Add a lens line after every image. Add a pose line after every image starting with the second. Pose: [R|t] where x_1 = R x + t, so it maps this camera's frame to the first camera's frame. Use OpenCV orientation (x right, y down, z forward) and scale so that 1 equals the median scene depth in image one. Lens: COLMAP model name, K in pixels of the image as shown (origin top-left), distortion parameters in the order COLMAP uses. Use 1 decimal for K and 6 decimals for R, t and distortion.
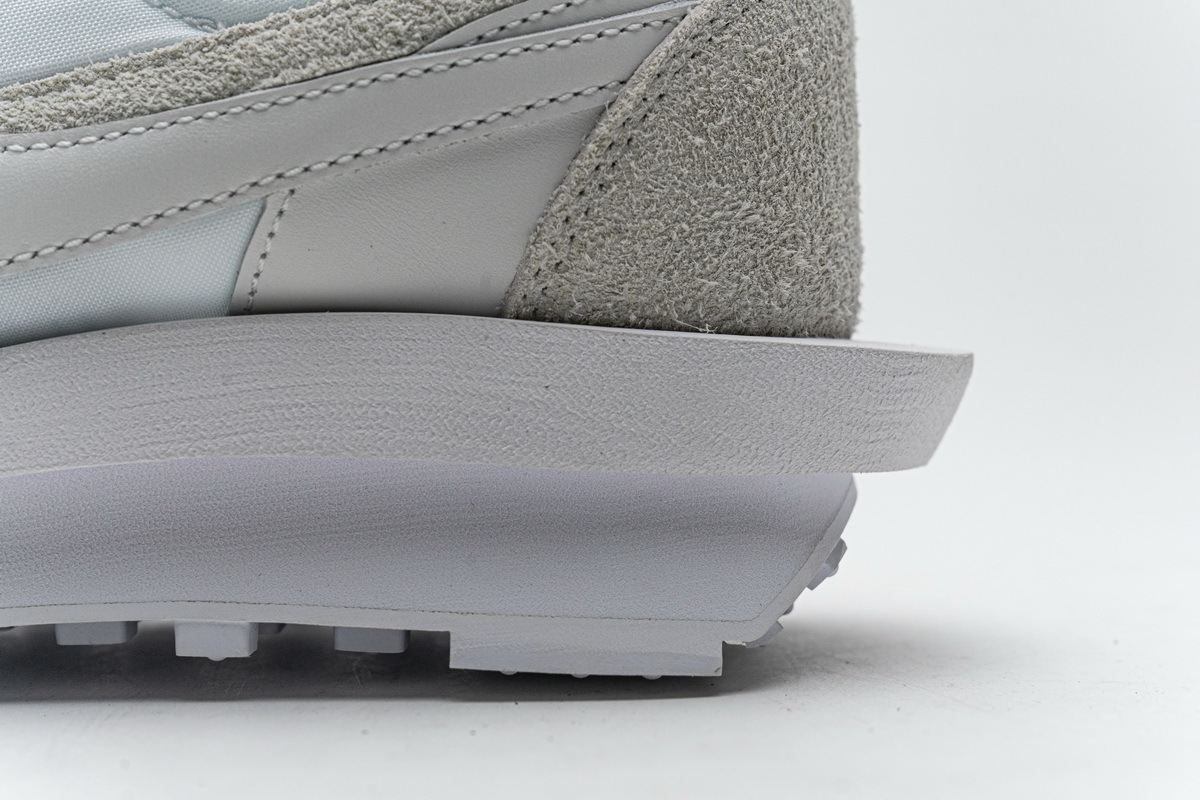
lens RADIAL K [[2342.3, 0, 620.2], [0, 2342.3, 418.0], [0, 0, 1]] dist [0.021438, -0.085710]
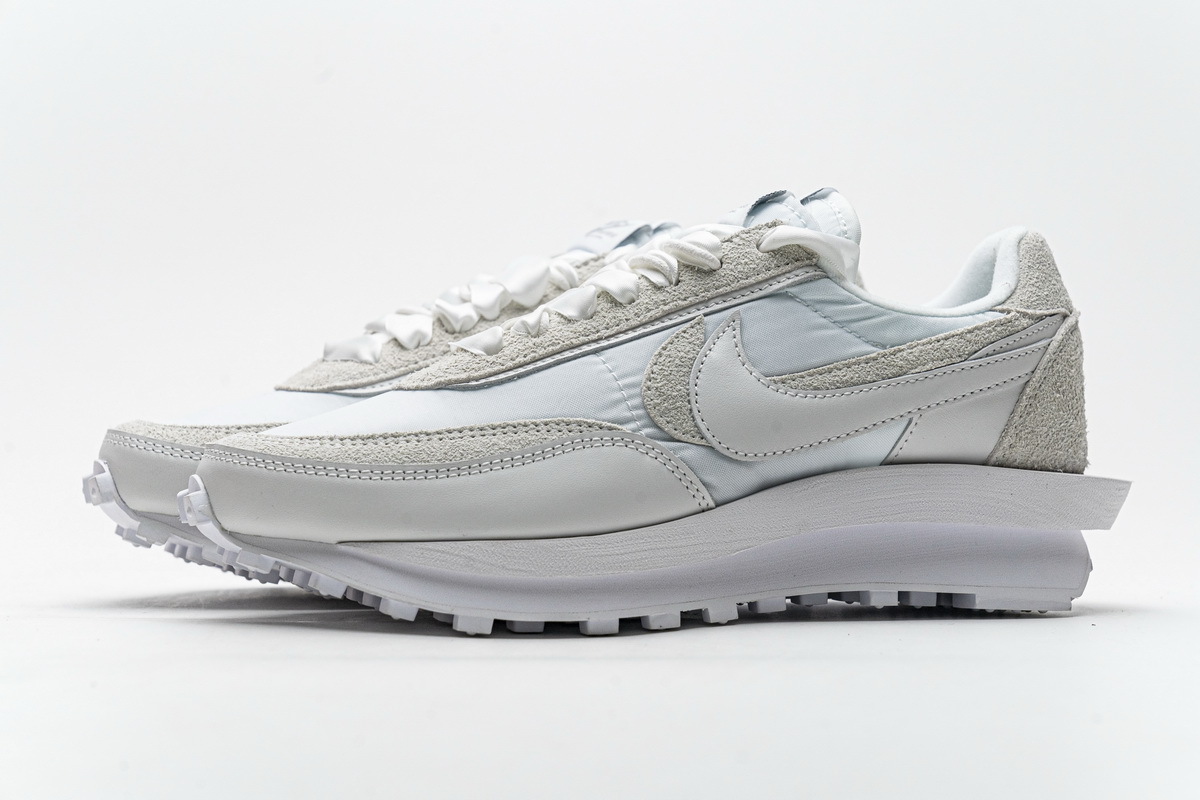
lens RADIAL K [[2342.3, 0, 620.2], [0, 2342.3, 418.0], [0, 0, 1]] dist [0.021438, -0.085710]
pose [[0.948744, 0.009560, 0.315900, -1.213407], [0.007849, 0.998521, -0.053791, 0.036552], [-0.315947, 0.053514, 0.947266, -1.231834]]
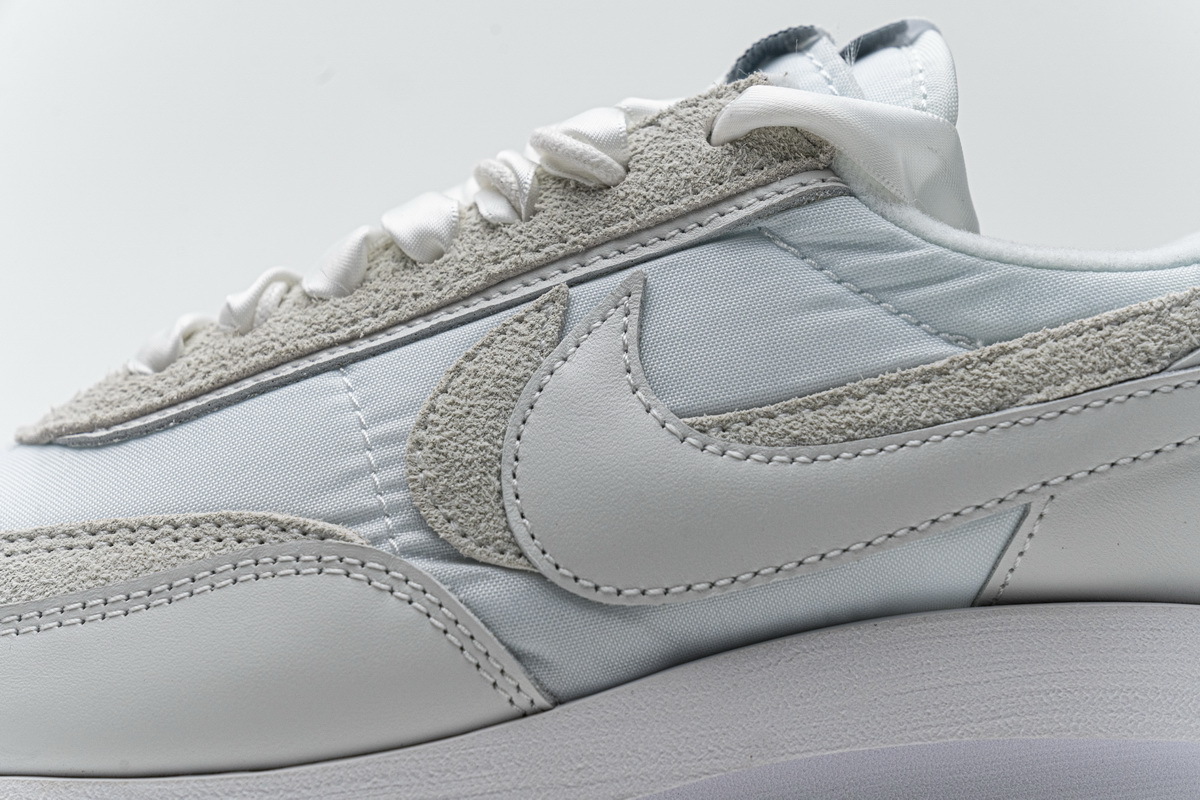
lens RADIAL K [[2342.3, 0, 620.2], [0, 2342.3, 418.0], [0, 0, 1]] dist [0.021438, -0.085710]
pose [[0.999955, -0.004241, -0.008504, -0.330533], [0.004095, 0.999846, -0.017085, -0.114869], [0.008575, 0.017049, 0.999818, -0.097773]]
